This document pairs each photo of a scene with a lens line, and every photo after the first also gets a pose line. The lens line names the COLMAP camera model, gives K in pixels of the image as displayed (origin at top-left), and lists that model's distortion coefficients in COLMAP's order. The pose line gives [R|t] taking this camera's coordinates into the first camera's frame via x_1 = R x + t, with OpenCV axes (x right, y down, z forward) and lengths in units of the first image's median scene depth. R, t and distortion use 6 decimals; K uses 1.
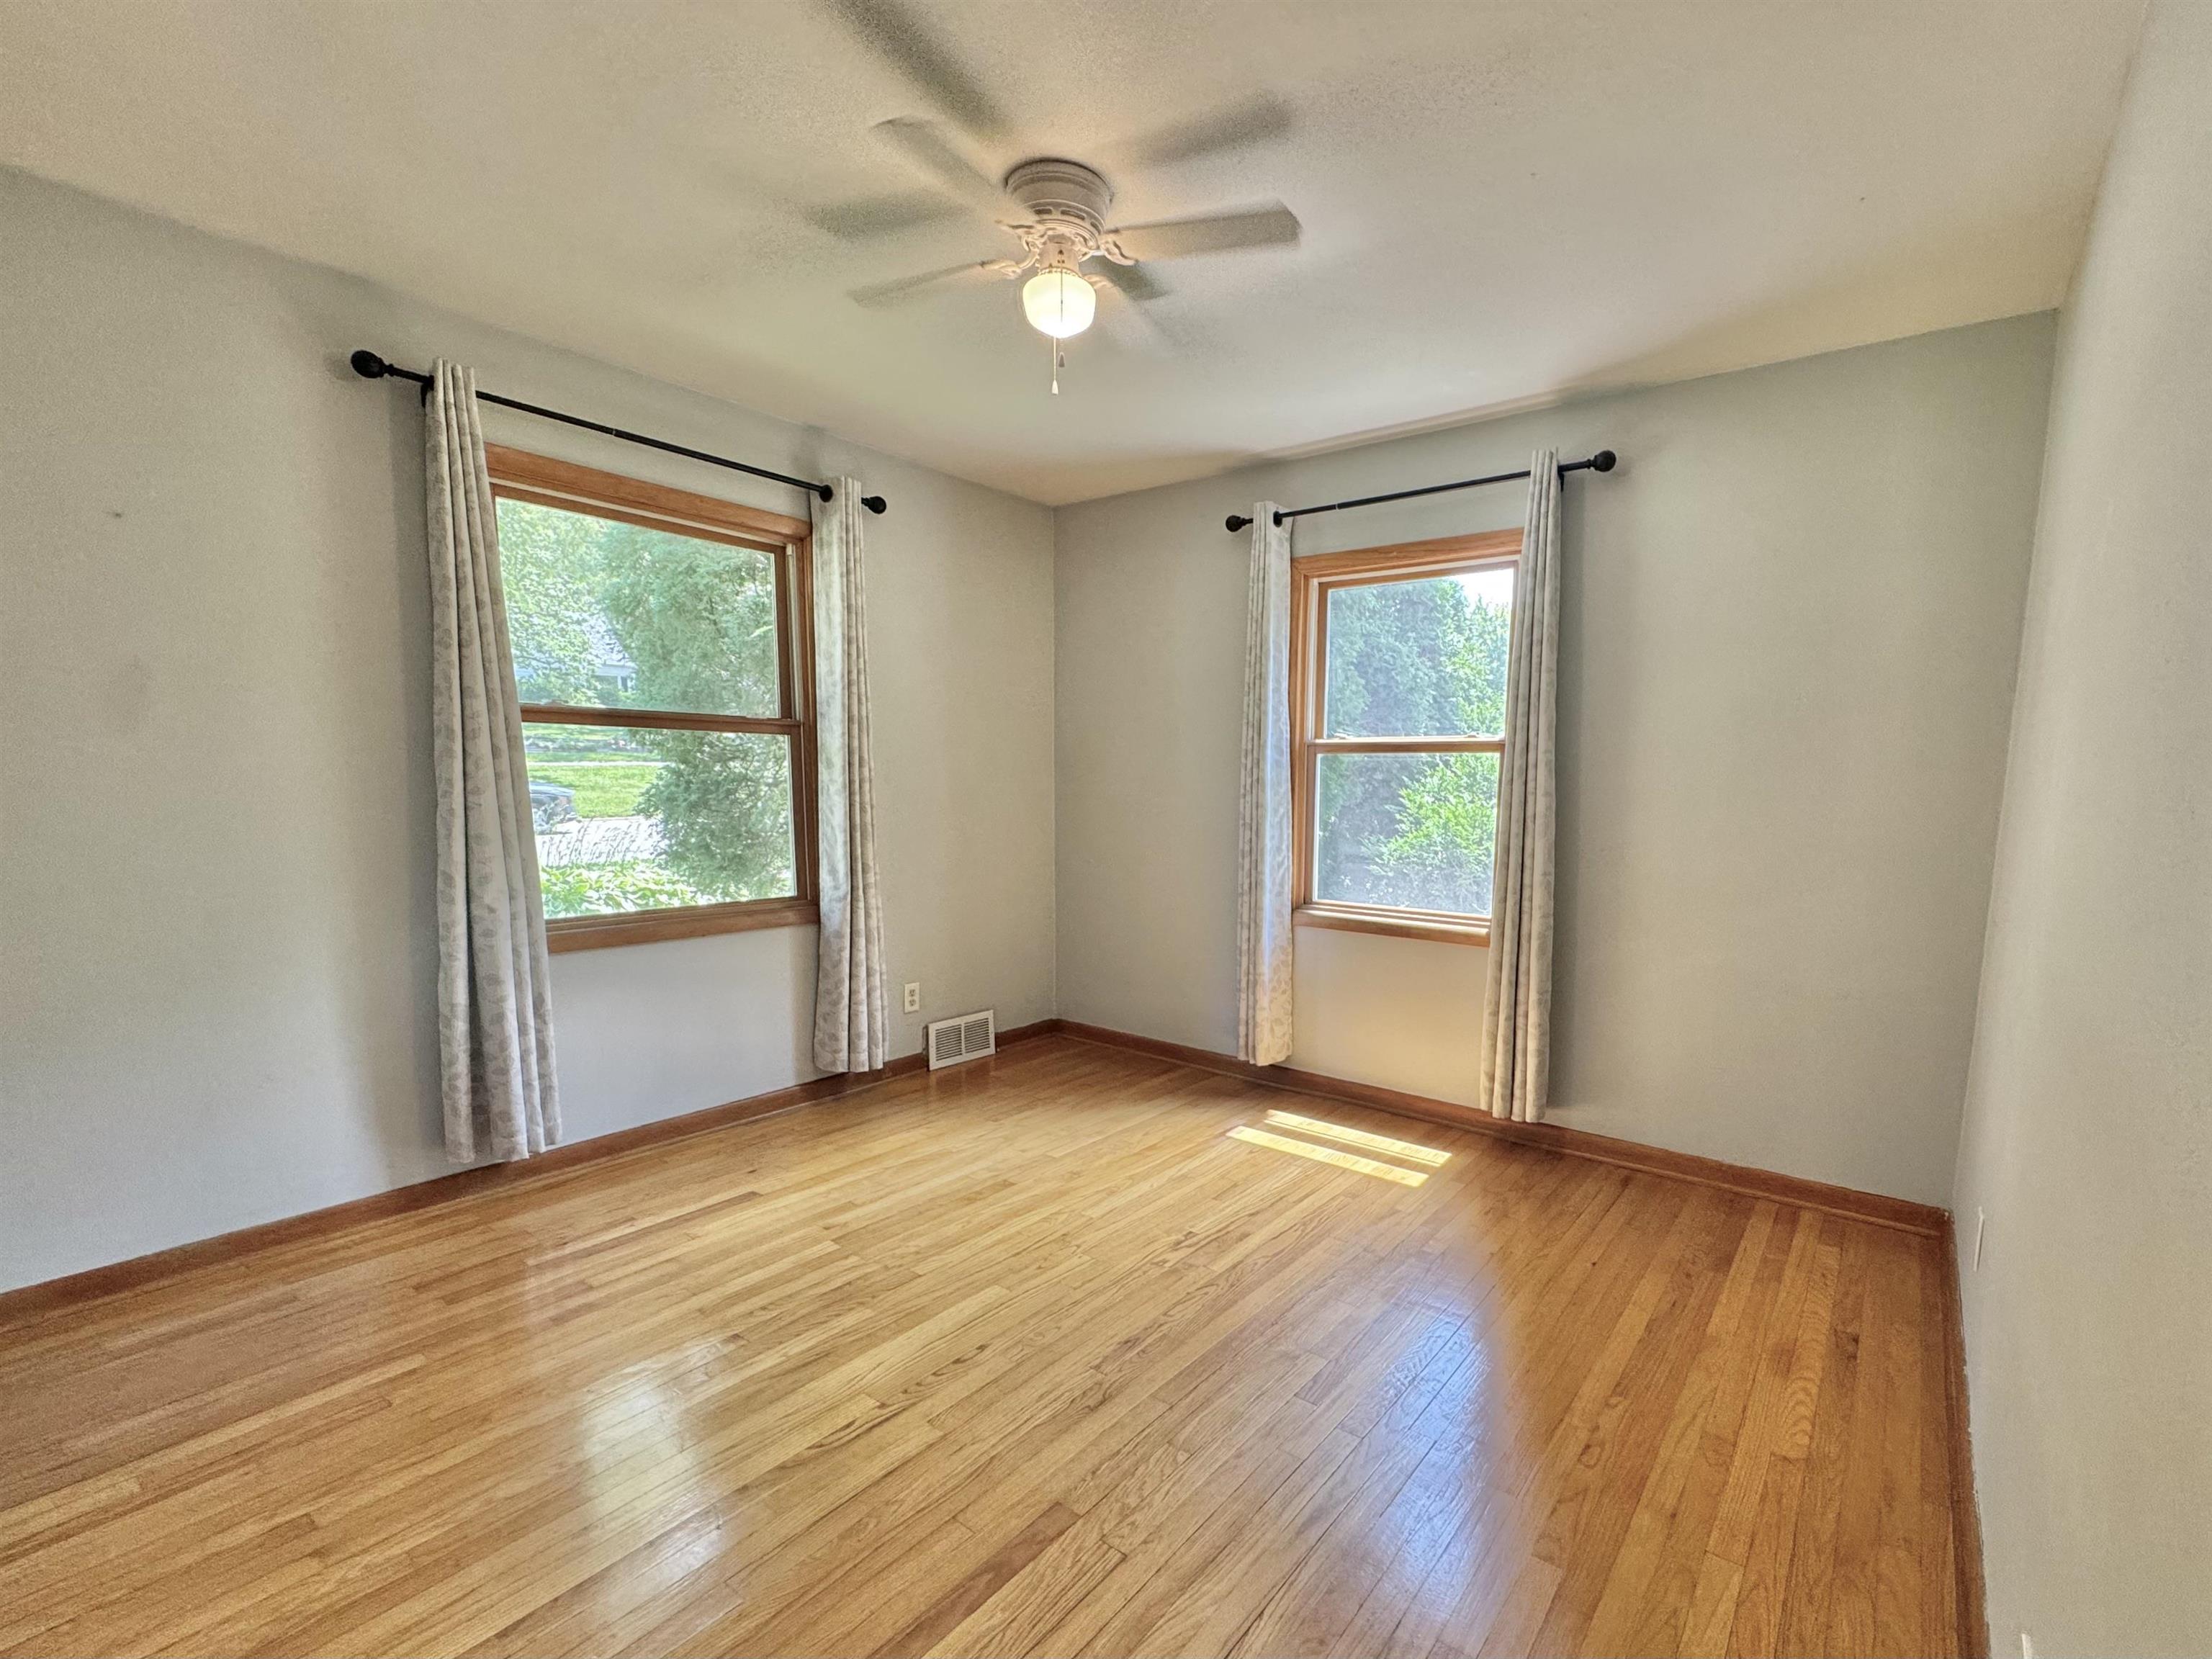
lens RADIAL K [[988.0, 0, 1198.4], [0, 988.0, 909.9], [0, 0, 1]] dist [0.000965, 0.000111]
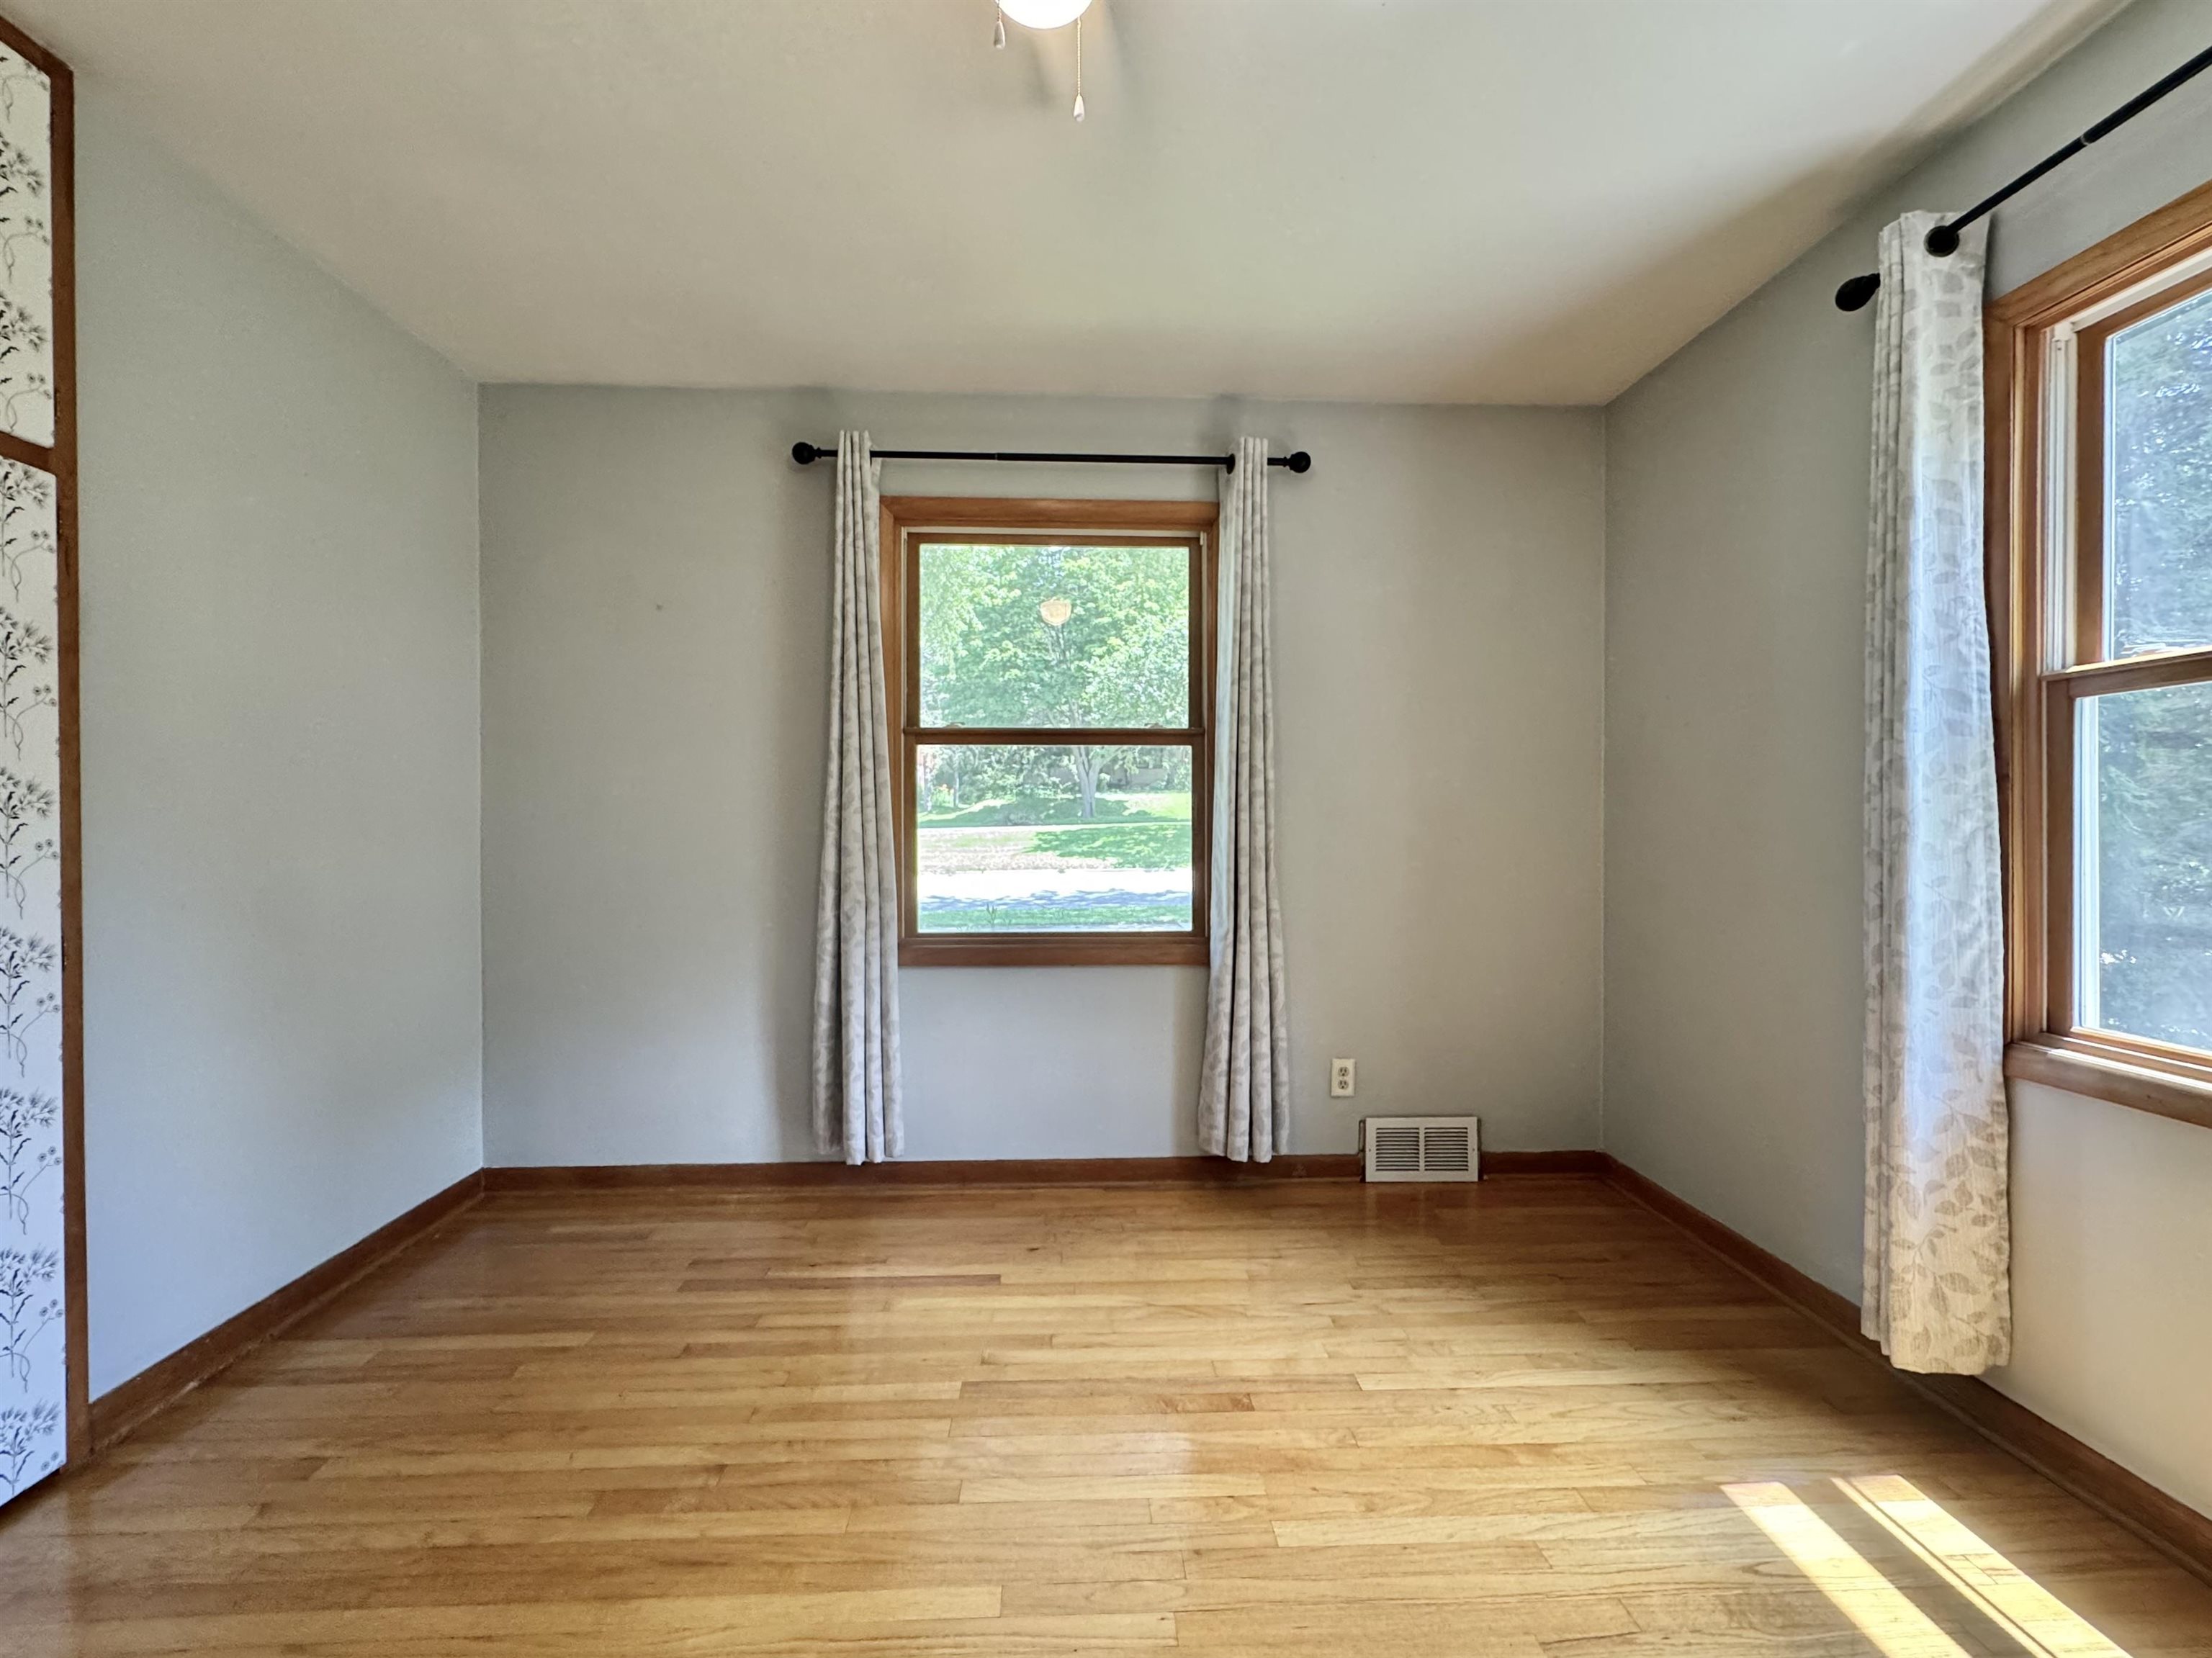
lens RADIAL K [[957.1, 0, 1102.9], [0, 957.1, 834.4], [0, 0, 1]] dist [-0.001472, -0.000084]
pose [[0.623314, -0.007425, -0.781936, 0.205830], [-0.092496, 0.992235, -0.083155, -0.022452], [0.776482, 0.124157, 0.617787, 0.447044]]
